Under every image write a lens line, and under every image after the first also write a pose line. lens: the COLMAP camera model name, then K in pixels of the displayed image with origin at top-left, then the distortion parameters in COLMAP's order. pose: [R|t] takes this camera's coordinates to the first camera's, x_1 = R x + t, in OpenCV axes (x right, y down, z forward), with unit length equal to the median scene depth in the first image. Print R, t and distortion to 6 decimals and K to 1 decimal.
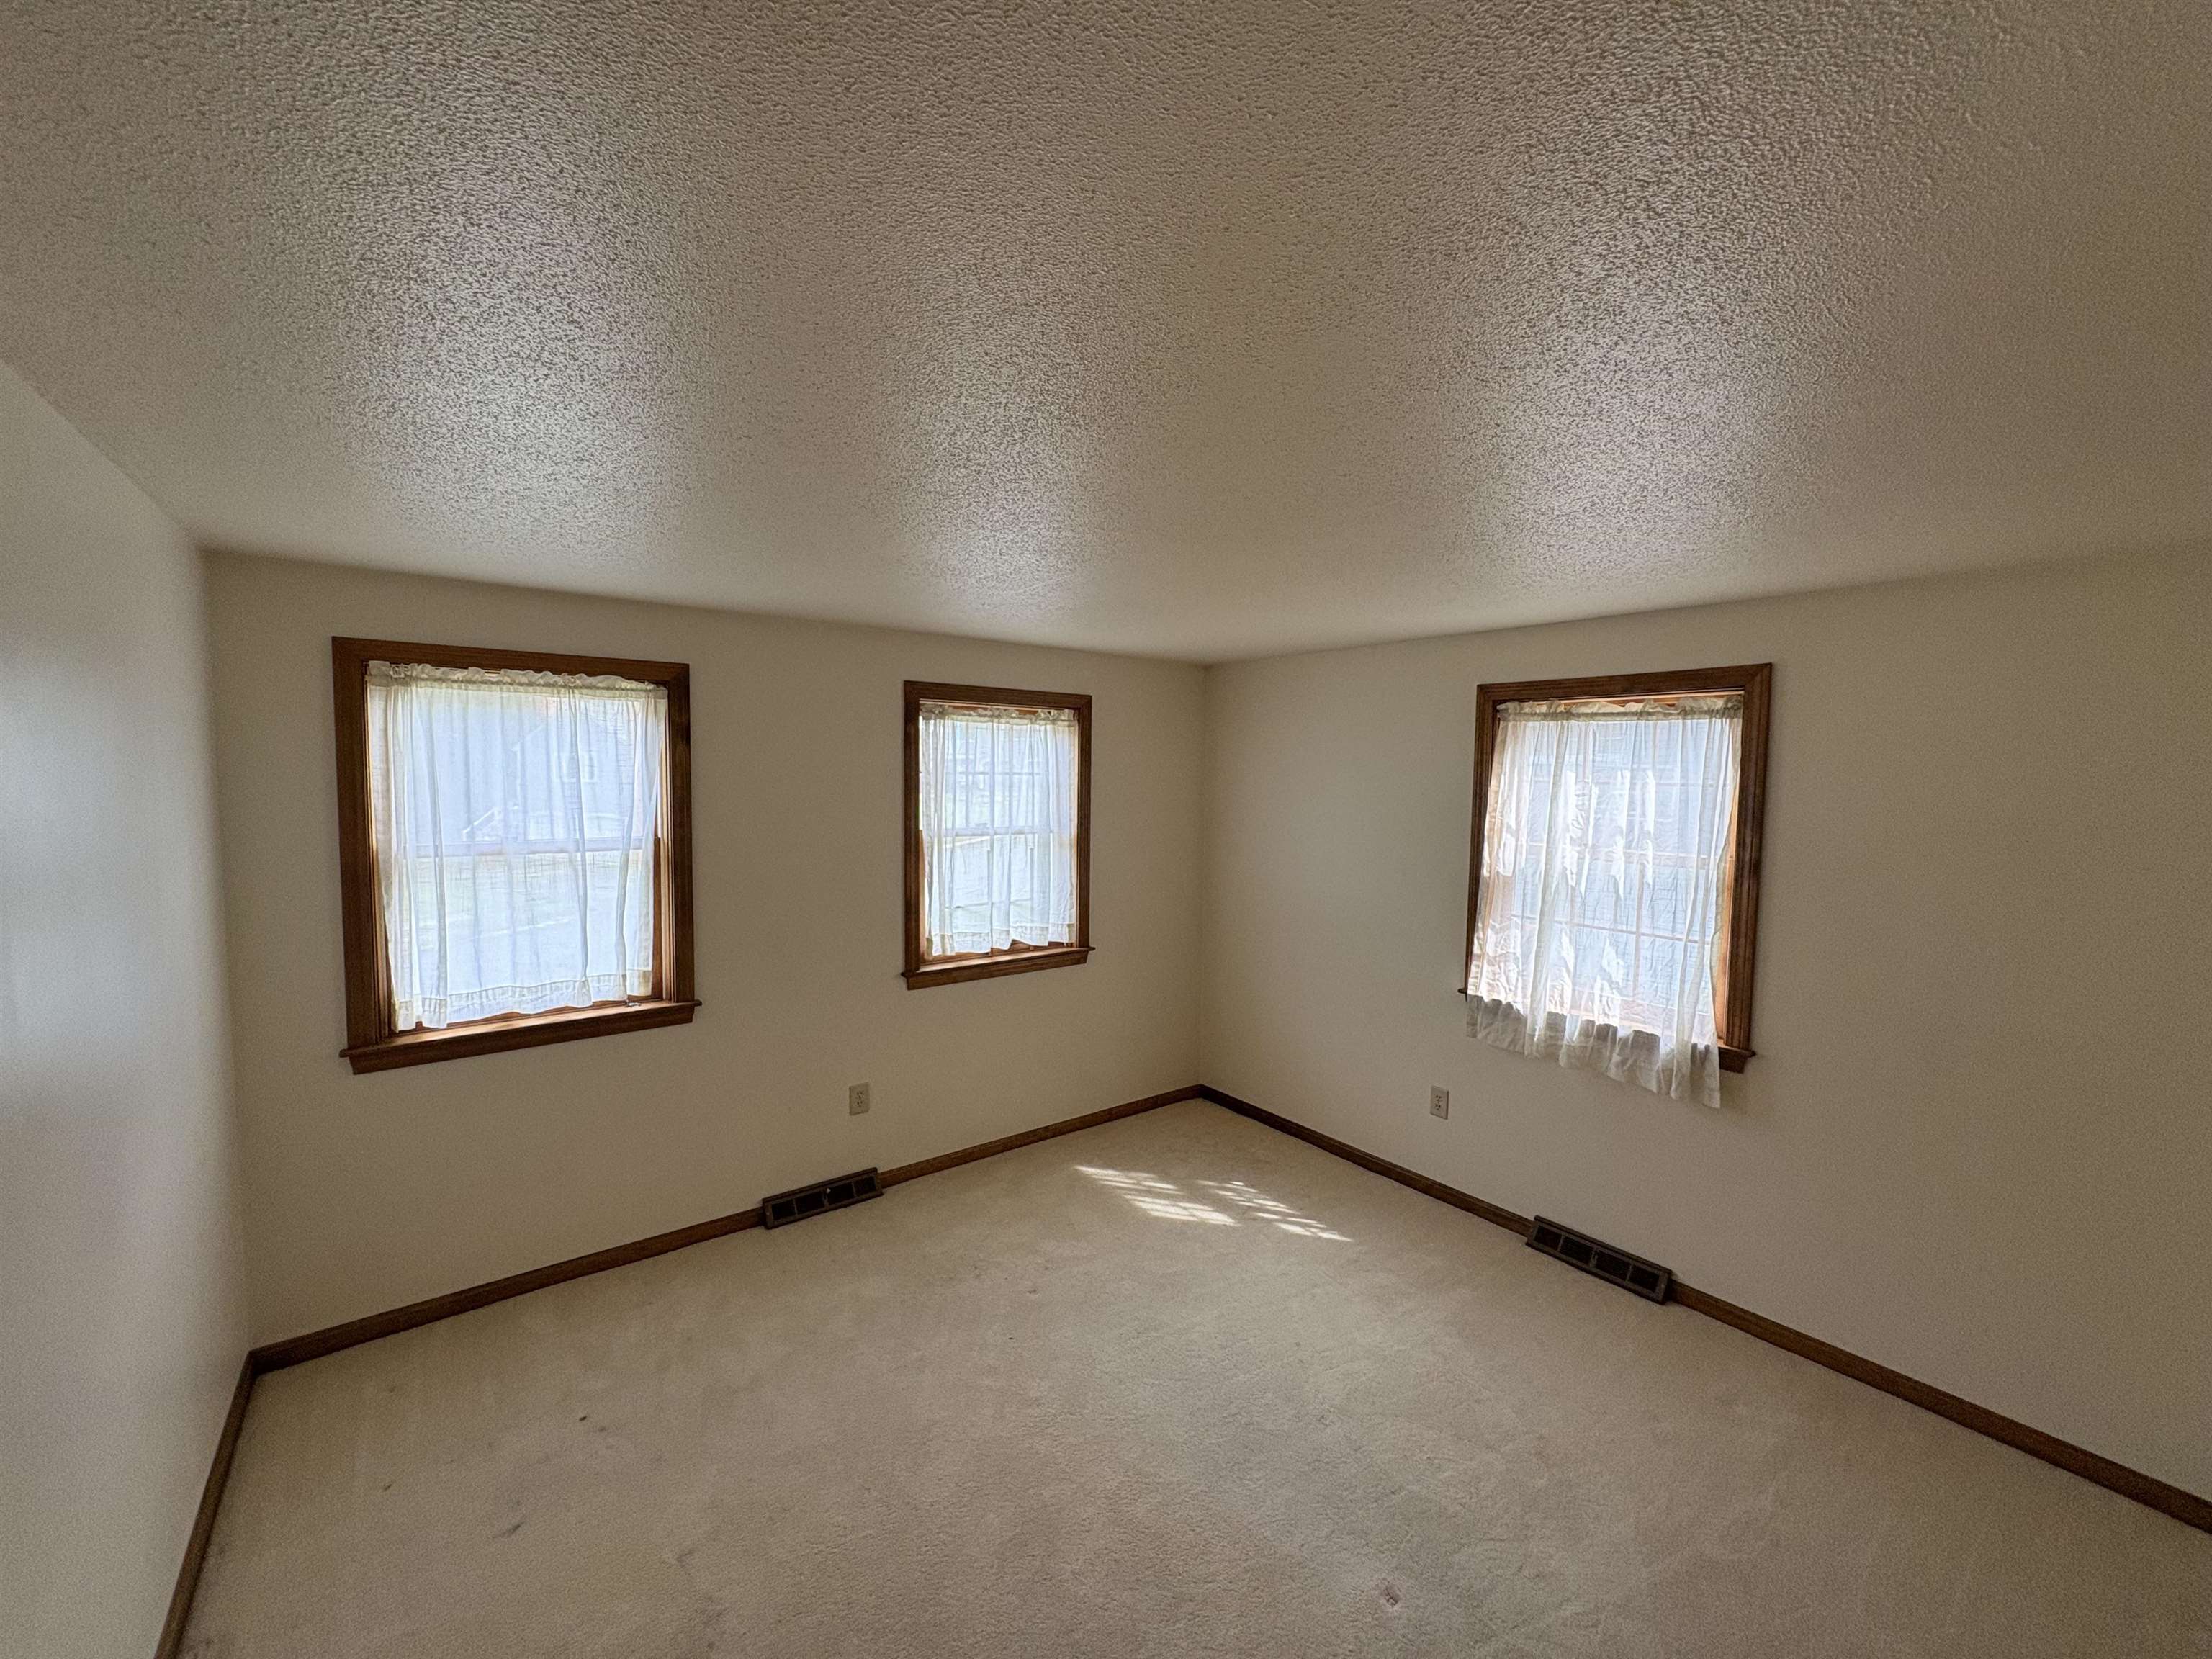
lens RADIAL K [[879.8, 0, 1111.0], [0, 879.8, 834.2], [0, 0, 1]] dist [0.001659, 0.000049]
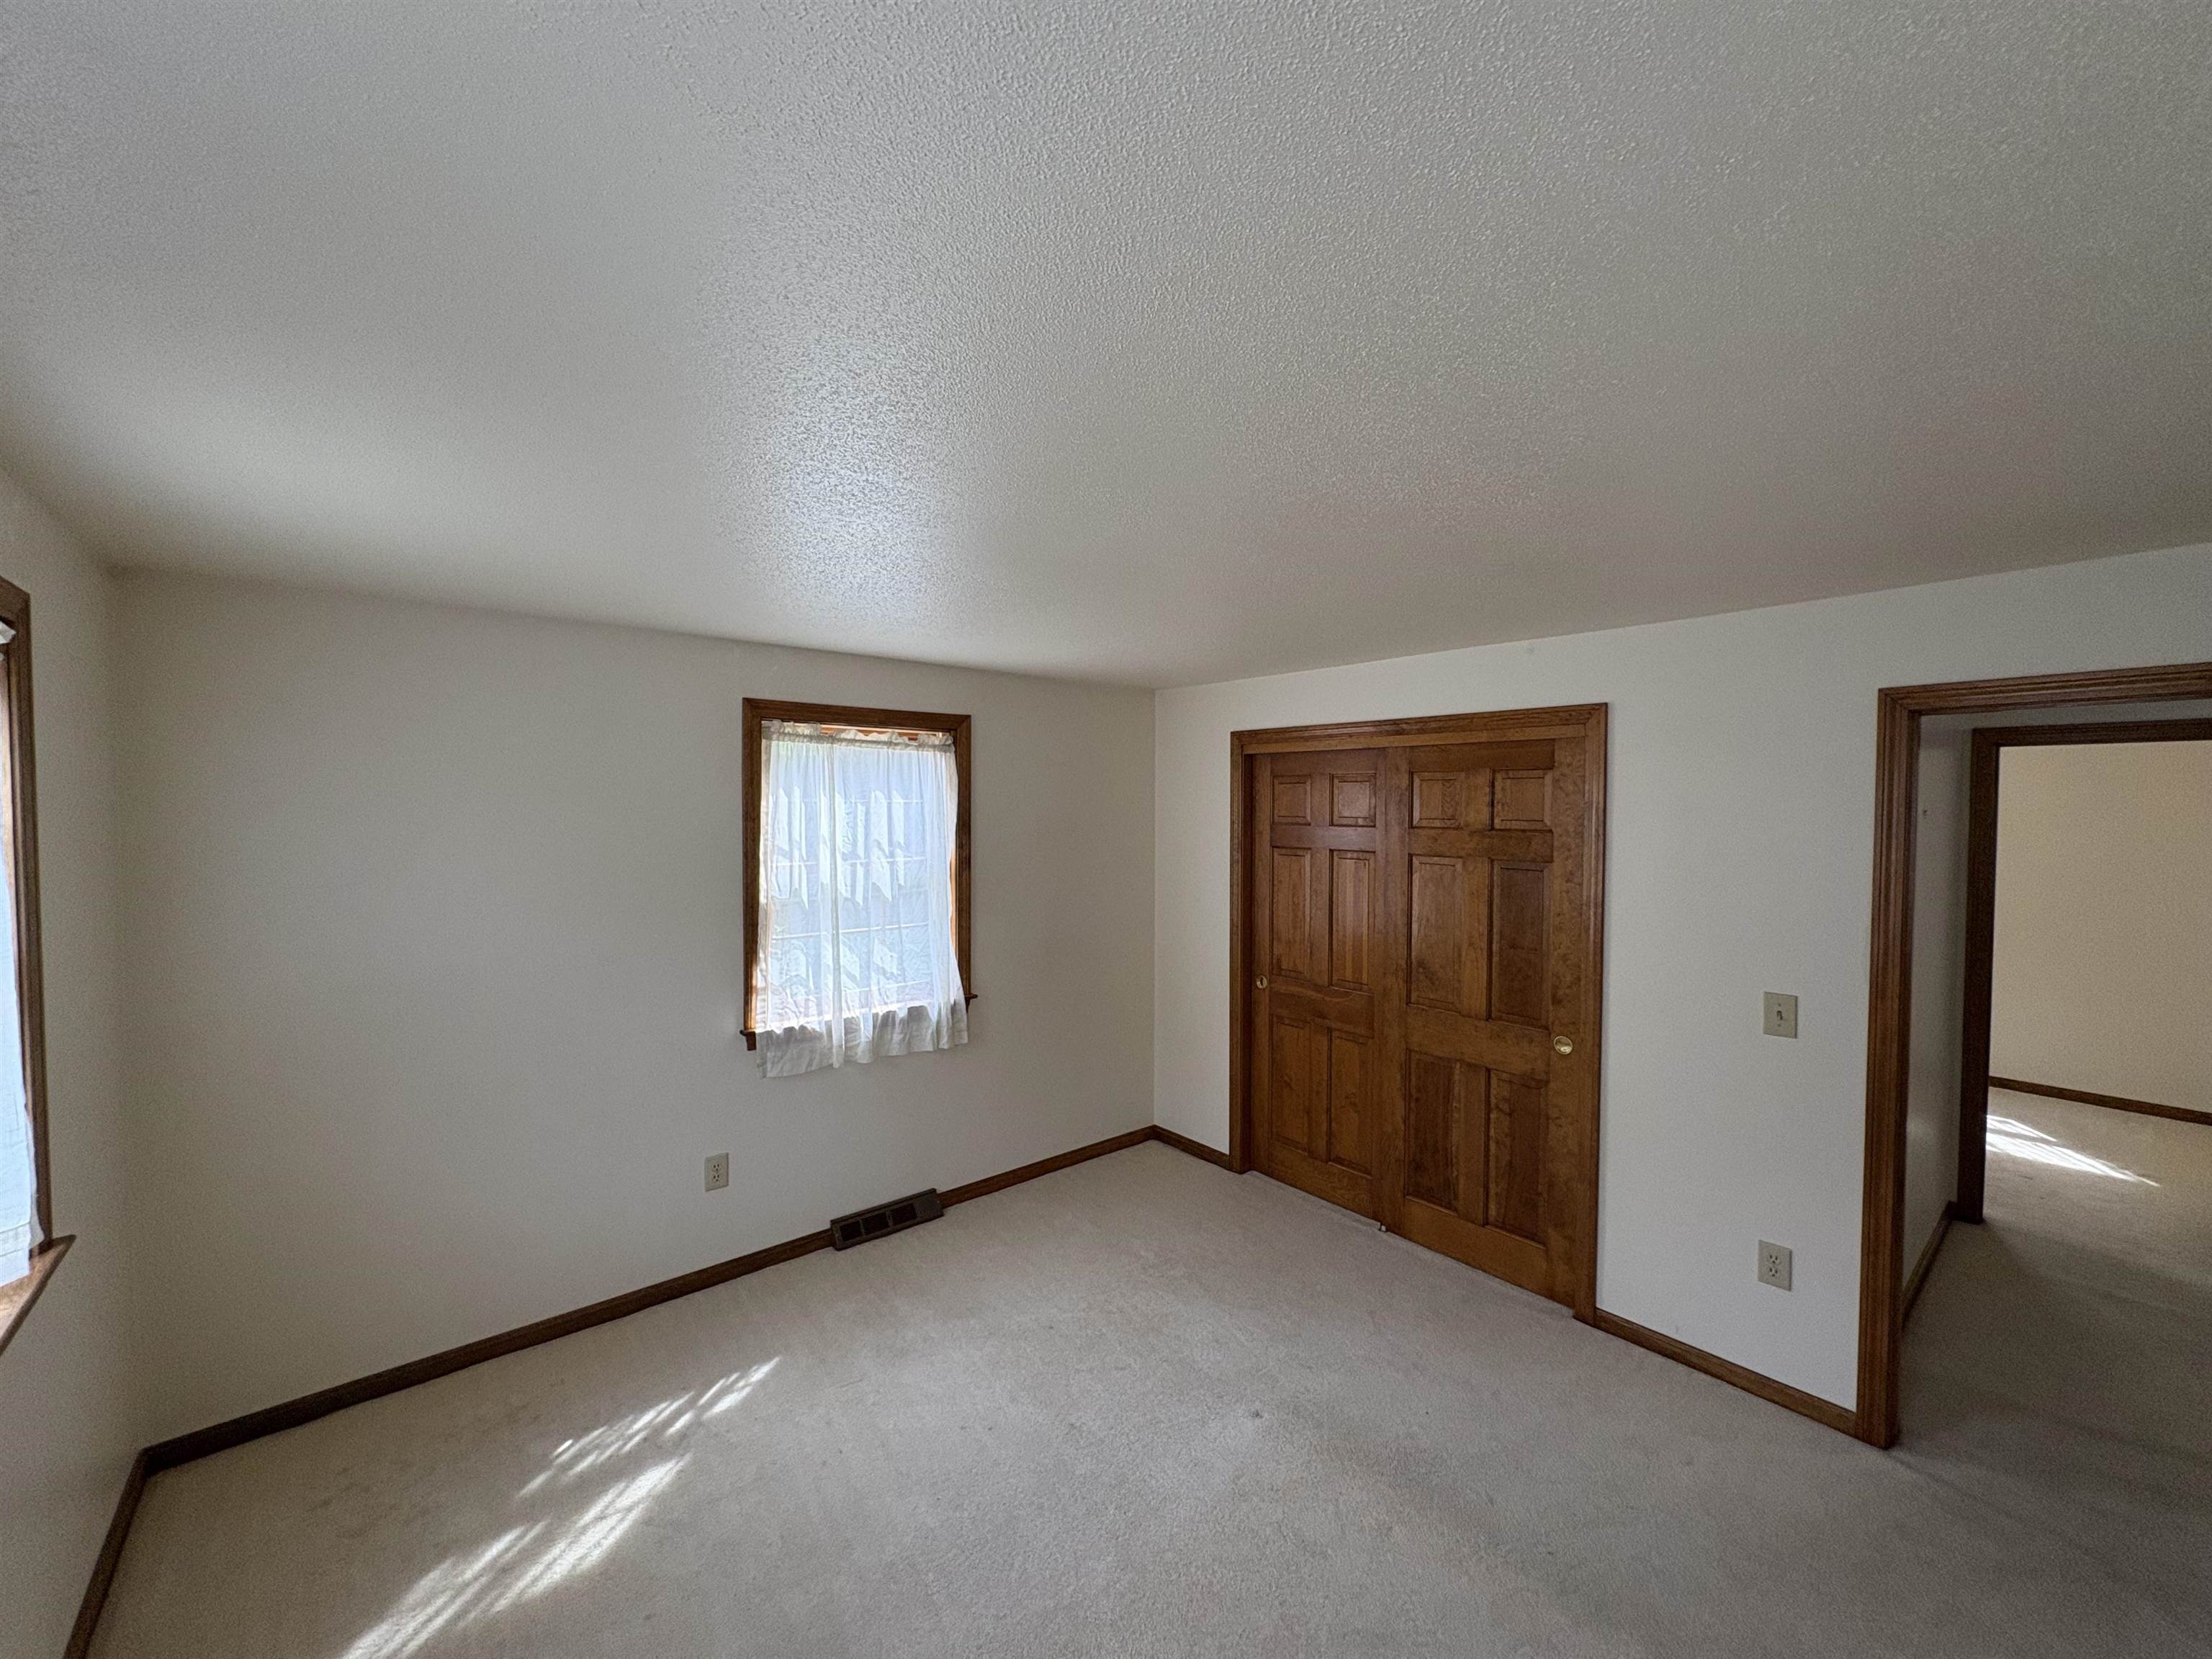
lens RADIAL K [[879.8, 0, 1111.0], [0, 879.8, 834.2], [0, 0, 1]] dist [0.001659, 0.000049]
pose [[-0.048334, -0.050406, 0.997559, -0.538978], [0.063628, 0.996542, 0.053438, -0.053352], [-0.996803, 0.066056, -0.044959, 0.686160]]
